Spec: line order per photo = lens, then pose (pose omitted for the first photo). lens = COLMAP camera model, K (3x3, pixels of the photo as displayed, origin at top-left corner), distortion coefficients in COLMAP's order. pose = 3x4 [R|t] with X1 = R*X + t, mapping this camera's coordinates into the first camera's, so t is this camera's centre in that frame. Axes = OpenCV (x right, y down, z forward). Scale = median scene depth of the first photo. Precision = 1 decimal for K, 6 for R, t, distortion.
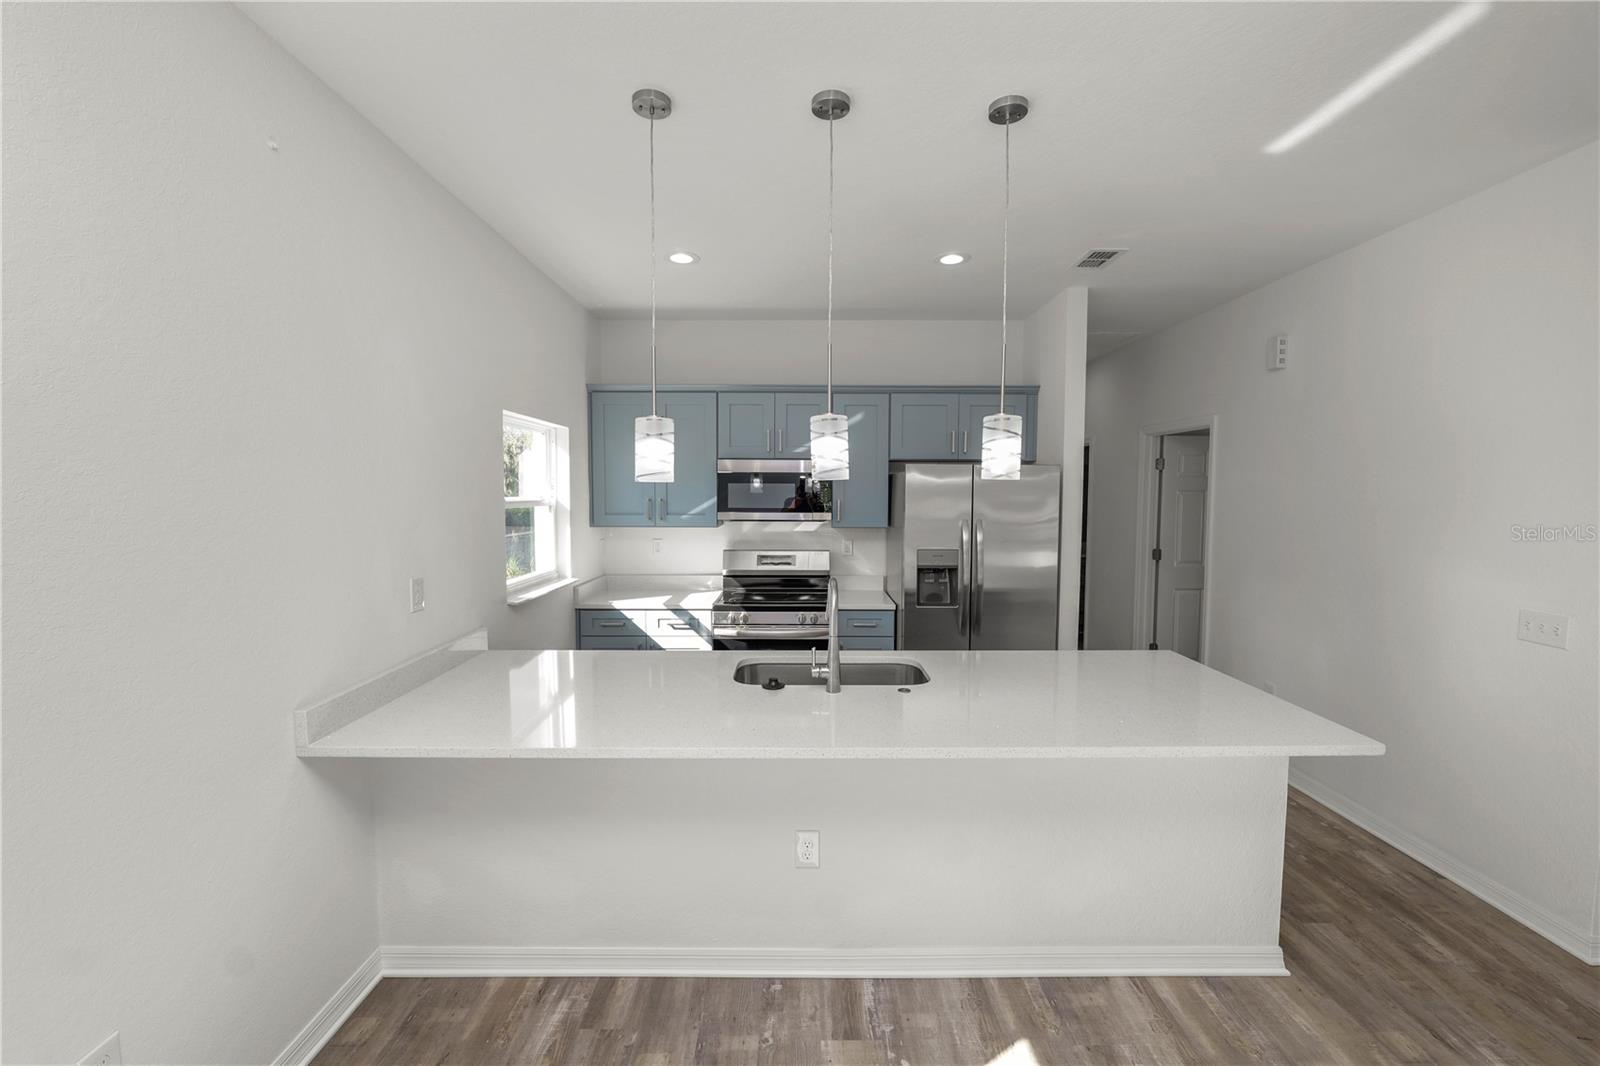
lens RADIAL K [[651.6, 0, 801.0], [0, 651.6, 530.8], [0, 0, 1]] dist [-0.013939, 0.001692]
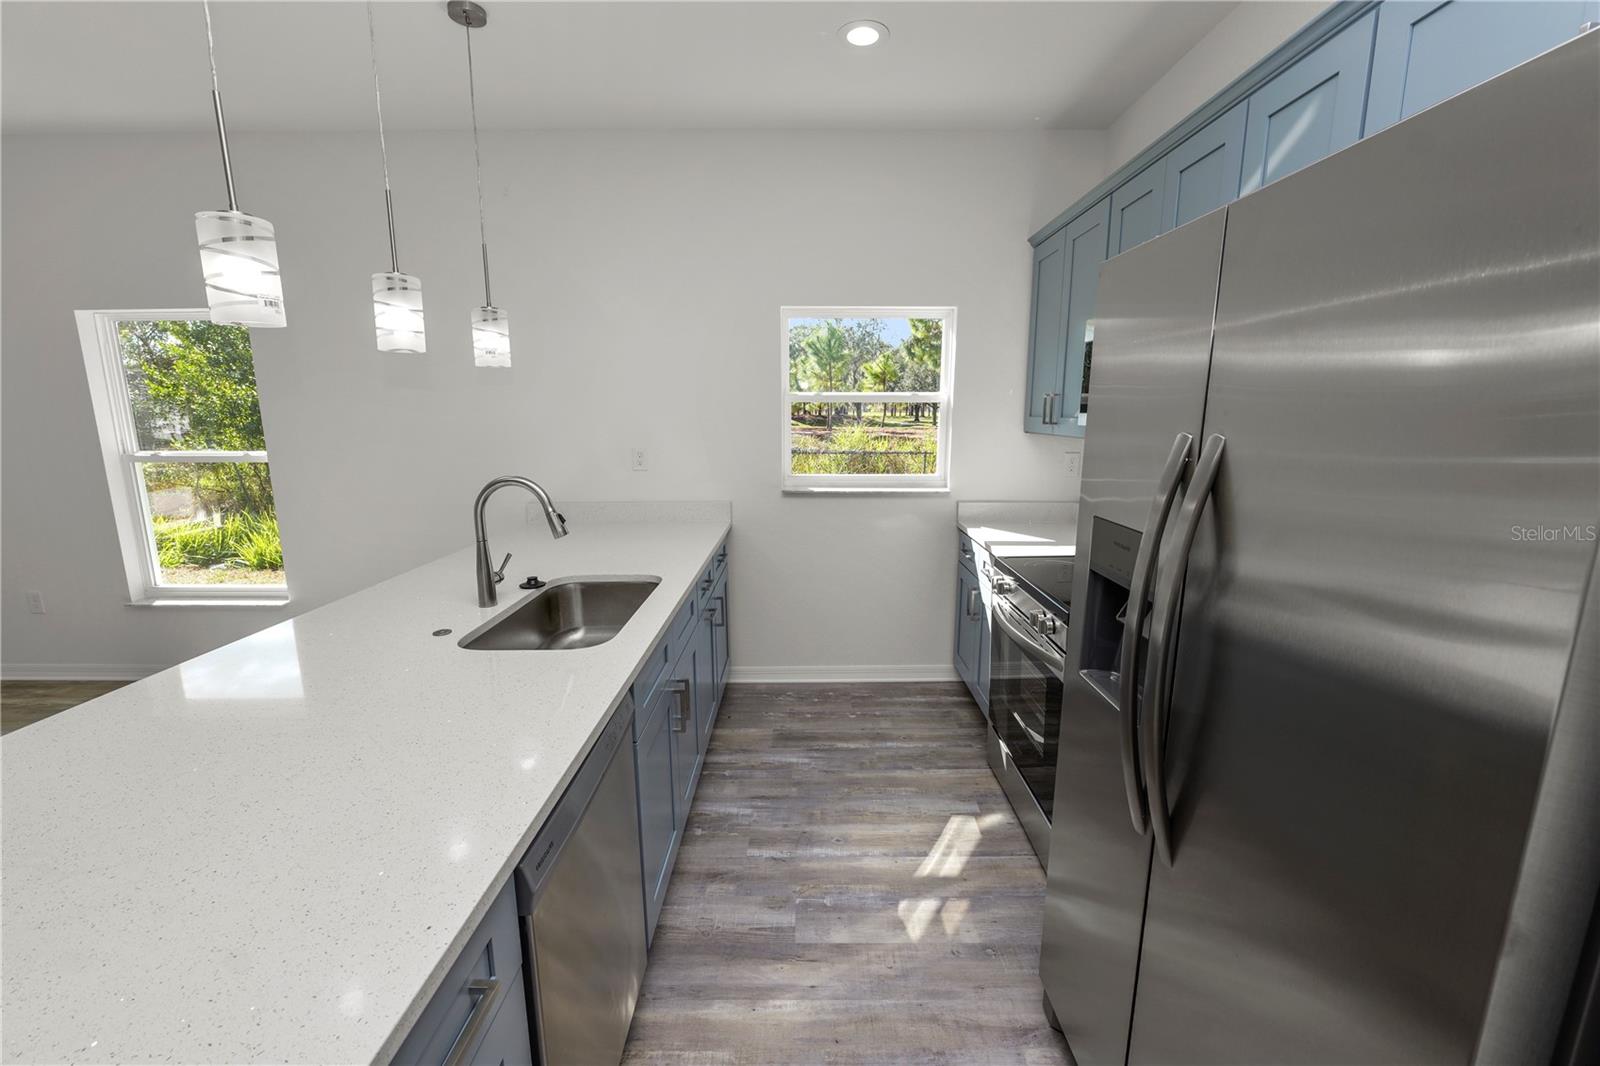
lens RADIAL K [[651.6, 0, 805.4], [0, 651.6, 531.0], [0, 0, 1]] dist [-0.013939, 0.001692]
pose [[0.000327, 0.176366, -0.984325, 0.500640], [-0.059587, 0.982579, 0.176033, -0.013170], [0.998223, 0.058596, 0.010831, 0.813318]]
